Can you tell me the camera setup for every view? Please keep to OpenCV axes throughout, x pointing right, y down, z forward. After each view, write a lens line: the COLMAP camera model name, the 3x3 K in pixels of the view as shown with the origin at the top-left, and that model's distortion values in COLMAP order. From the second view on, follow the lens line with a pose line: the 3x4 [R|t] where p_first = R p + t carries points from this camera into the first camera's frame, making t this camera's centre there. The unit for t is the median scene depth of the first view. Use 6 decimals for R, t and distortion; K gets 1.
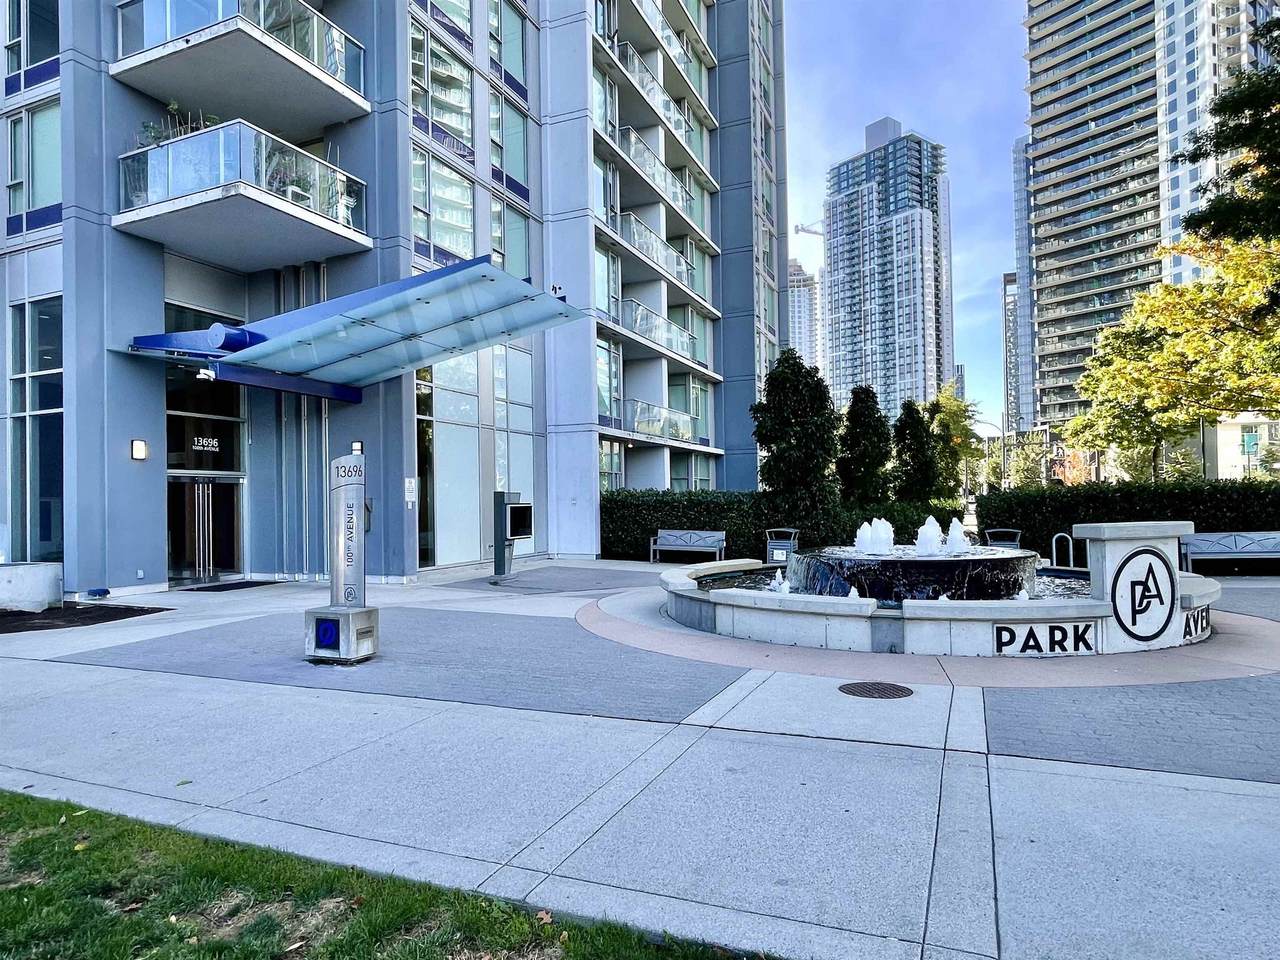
lens RADIAL K [[768.0, 0, 637.8], [0, 768.0, 485.2], [0, 0, 1]] dist [-0.007779, -0.001137]
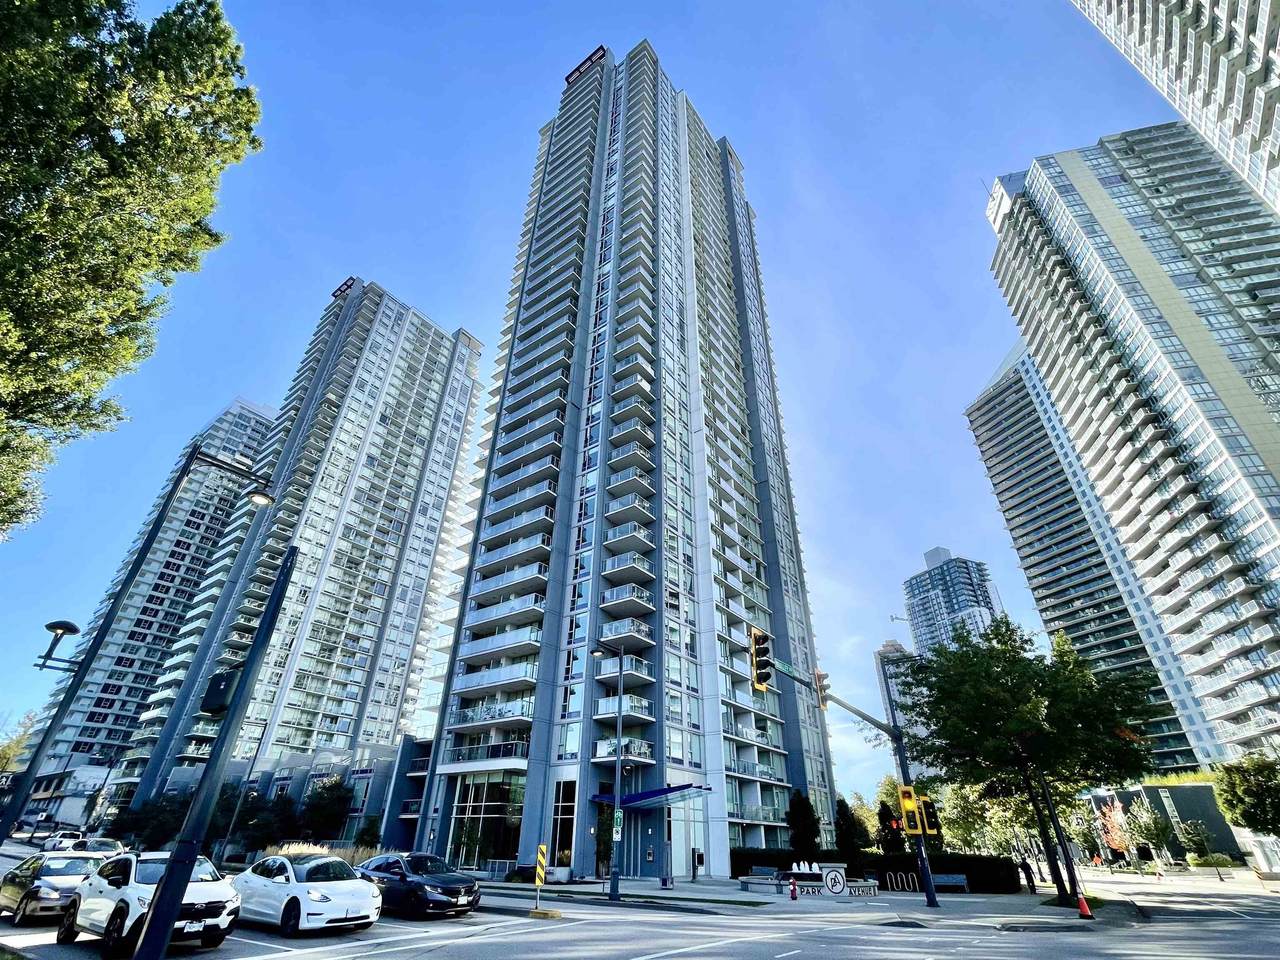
lens RADIAL K [[574.8, 0, 644.3], [0, 574.8, 486.2], [0, 0, 1]] dist [-0.001122, 0.000975]
pose [[0.974476, -0.092214, -0.204678, 0.028707], [-0.026103, 0.859013, -0.511288, -0.006582], [0.222969, 0.503581, 0.834680, -0.207674]]
